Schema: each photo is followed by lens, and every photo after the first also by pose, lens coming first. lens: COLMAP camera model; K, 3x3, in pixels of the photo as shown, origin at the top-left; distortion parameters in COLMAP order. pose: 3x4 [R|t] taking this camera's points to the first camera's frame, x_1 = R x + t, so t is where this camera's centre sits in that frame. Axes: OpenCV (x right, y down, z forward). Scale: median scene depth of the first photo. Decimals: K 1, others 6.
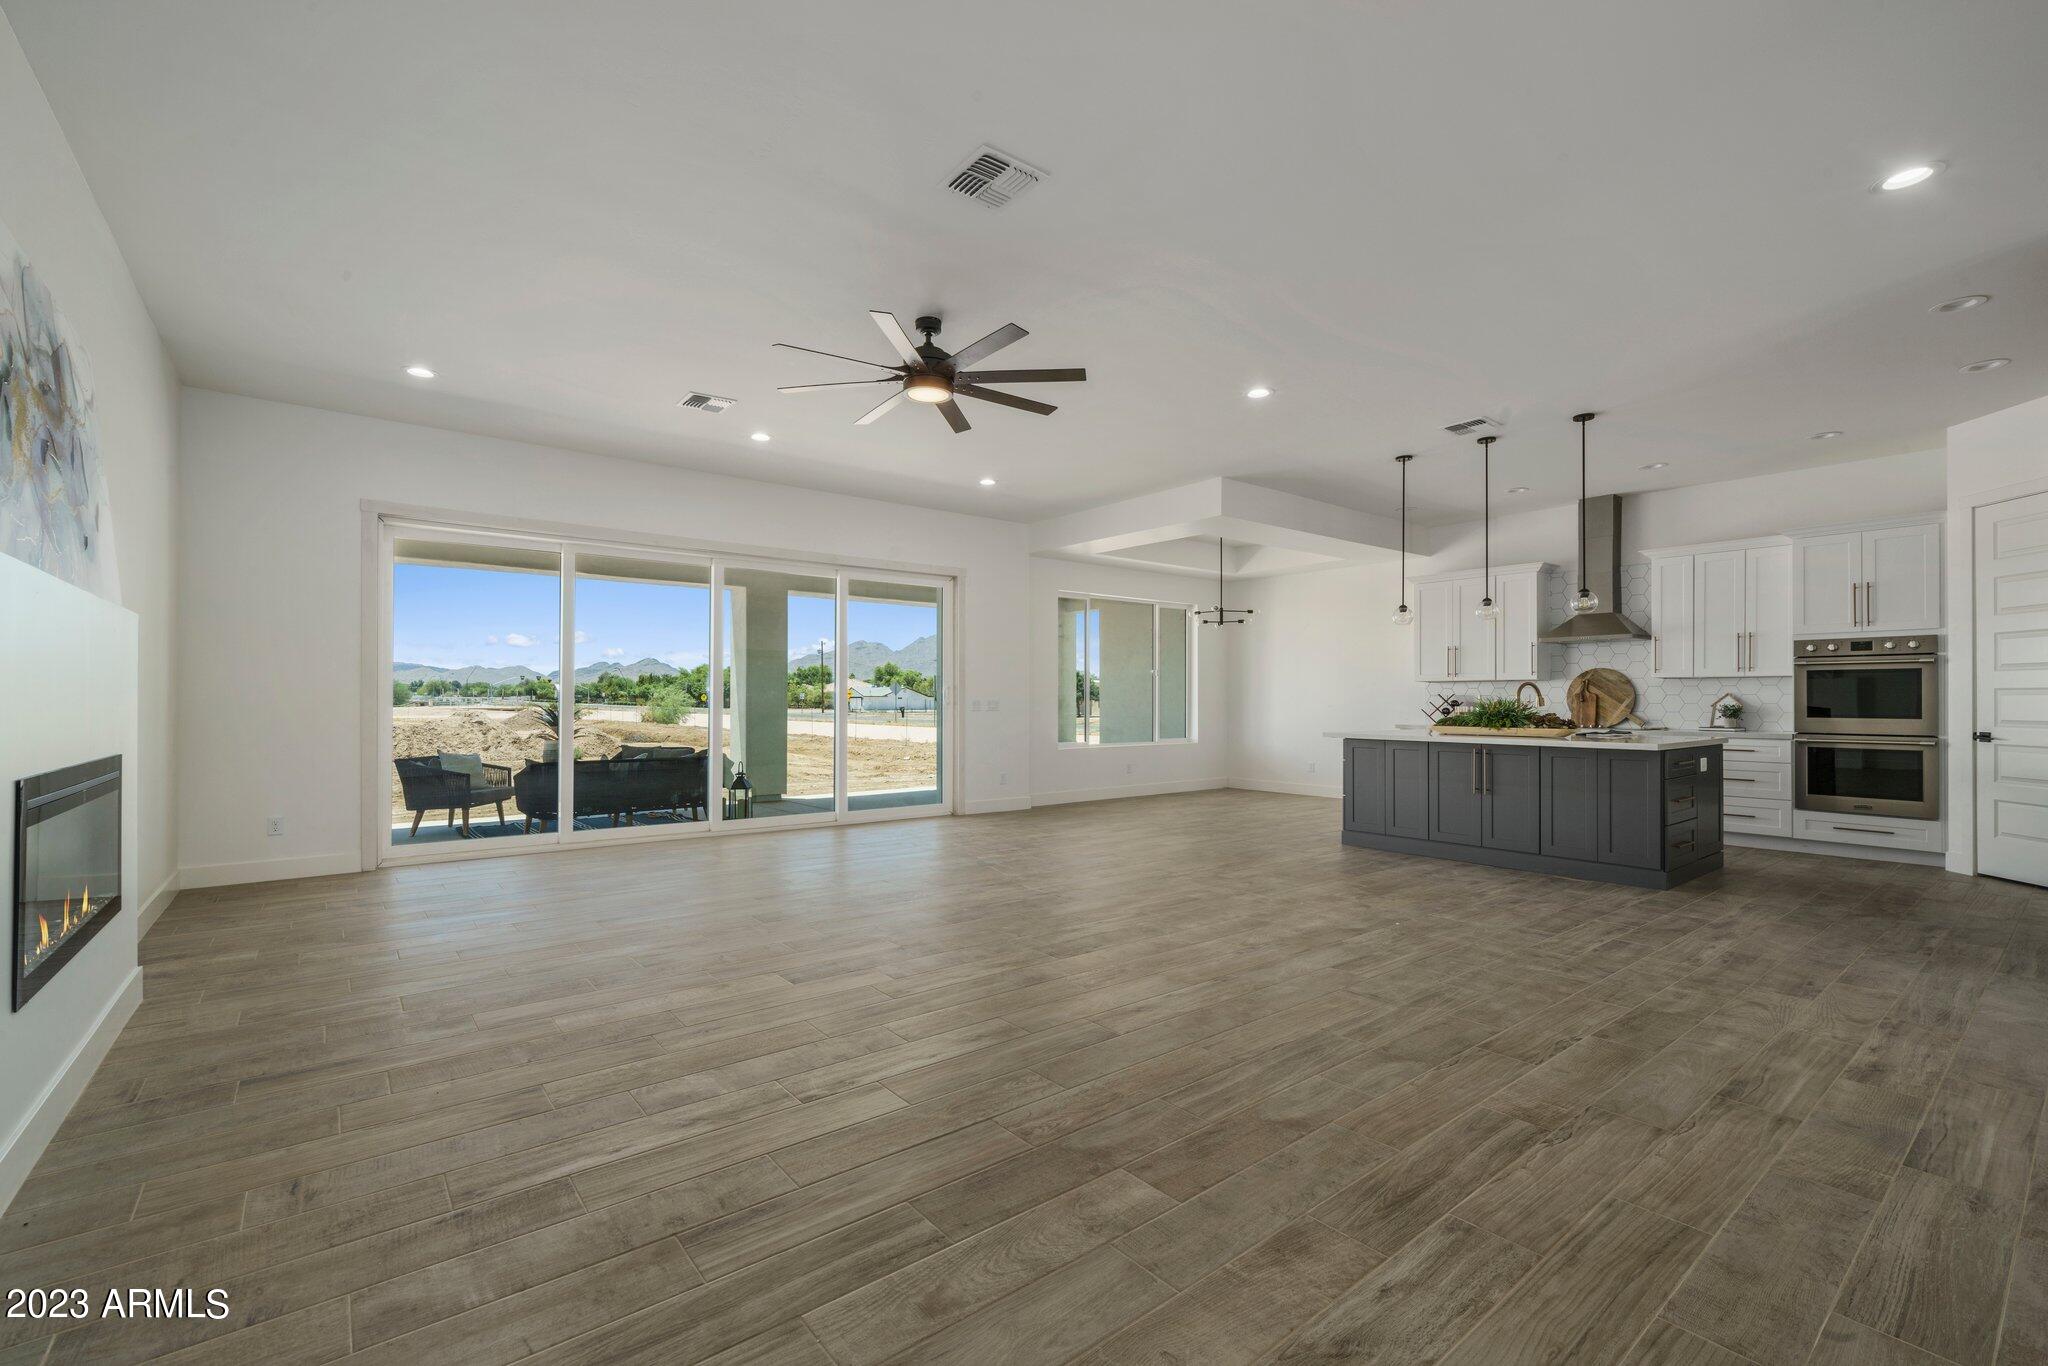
lens RADIAL K [[864.9, 0, 1013.4], [0, 864.9, 684.2], [0, 0, 1]] dist [-0.001609, 0.000665]
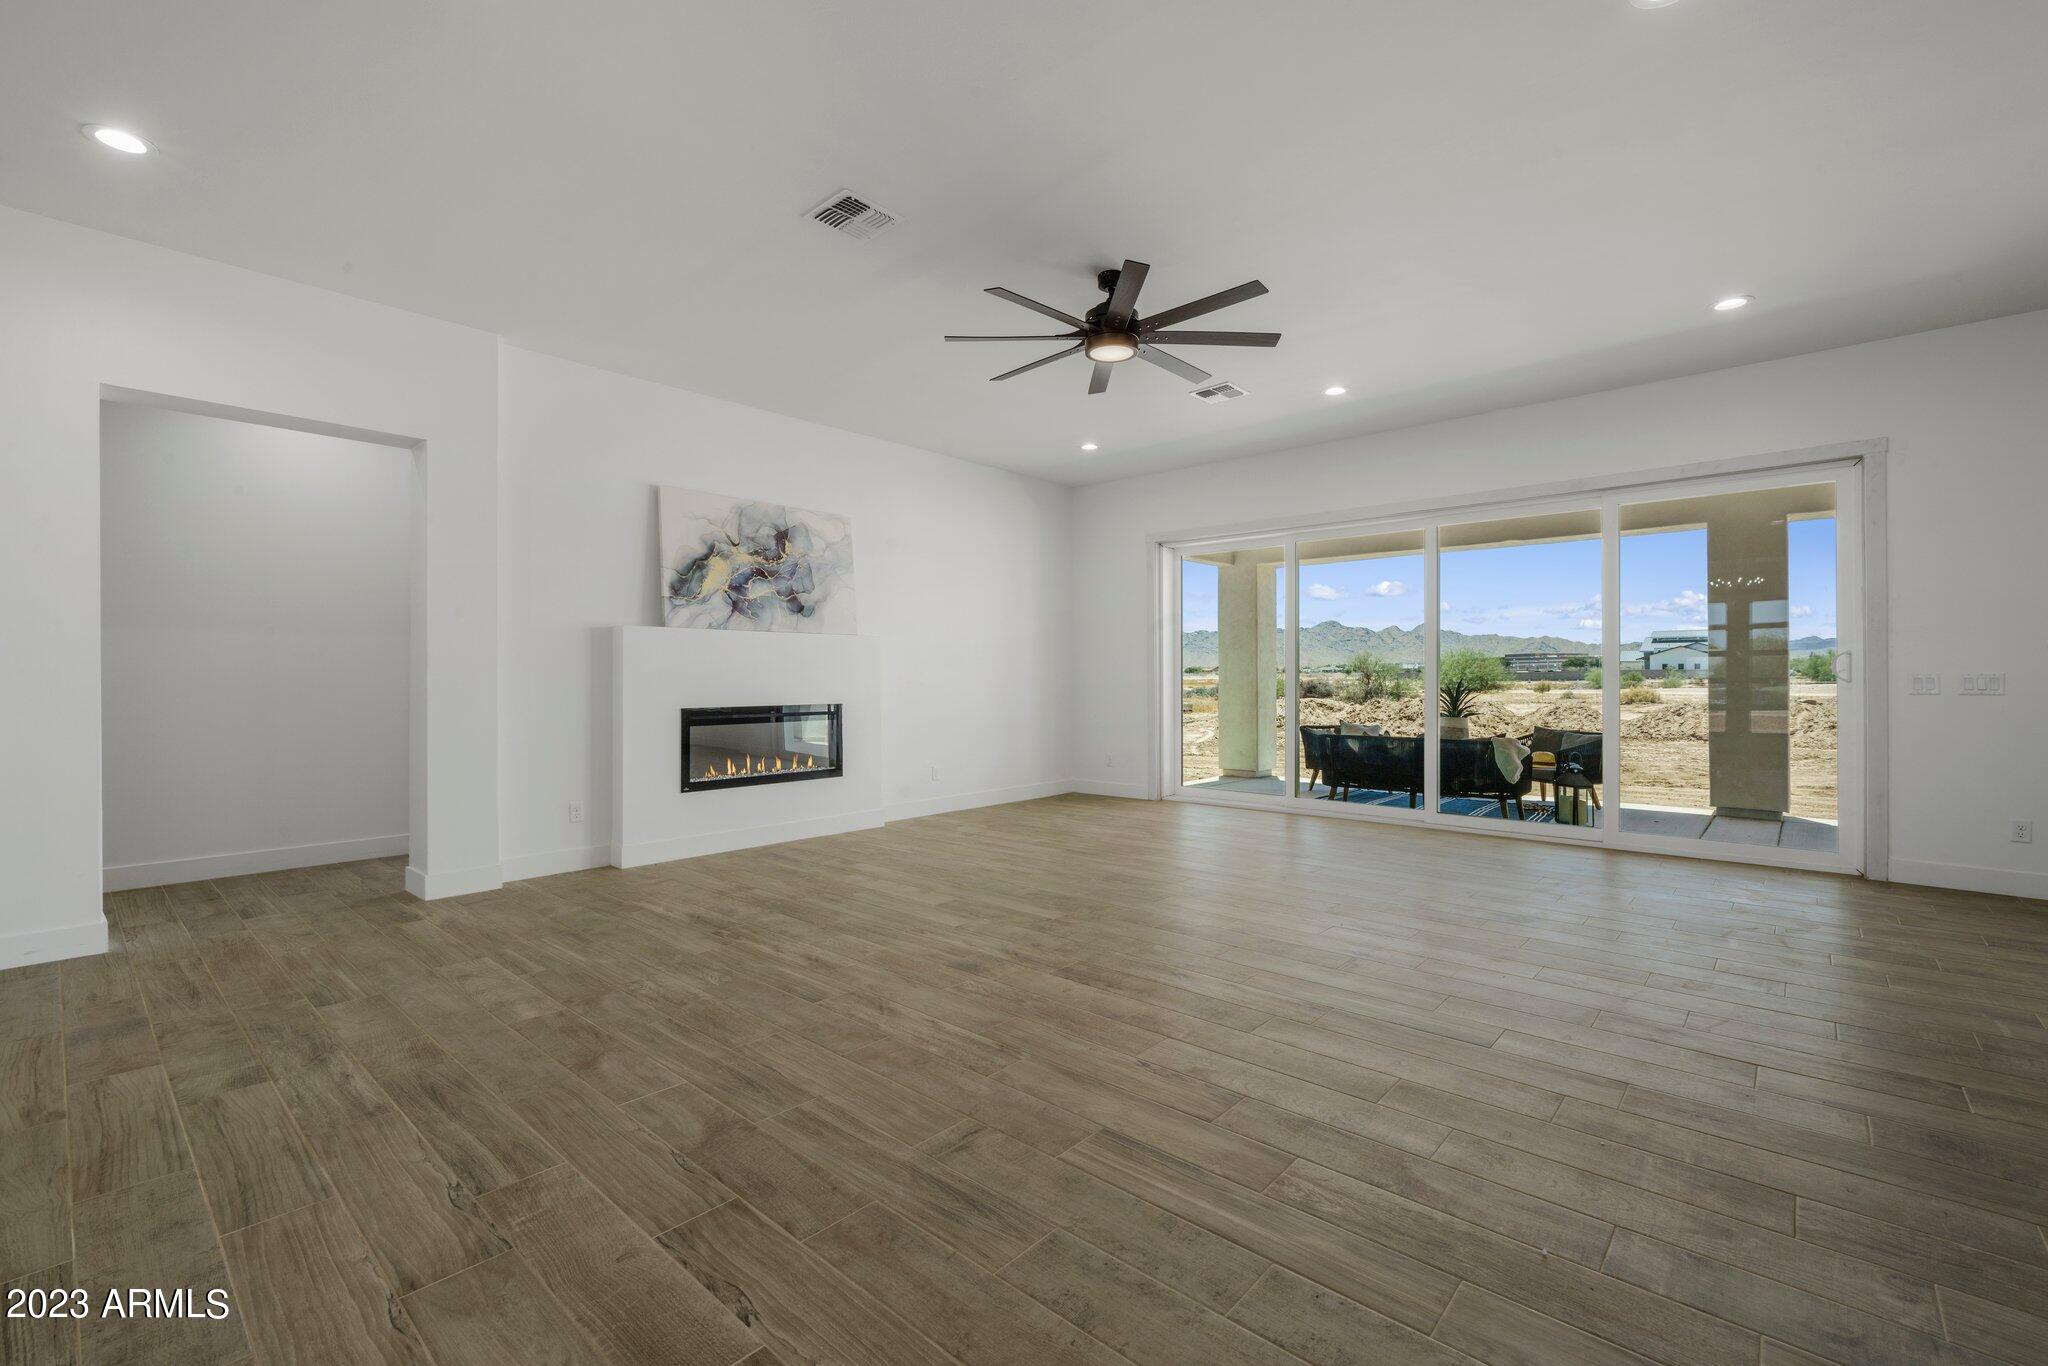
lens RADIAL K [[864.9, 0, 1013.0], [0, 864.9, 685.0], [0, 0, 1]] dist [-0.001609, 0.000665]
pose [[0.179166, 0.006729, -0.983796, 1.219966], [0.021354, 0.999714, 0.010726, 0.019924], [0.983587, -0.022929, 0.178971, 1.091294]]
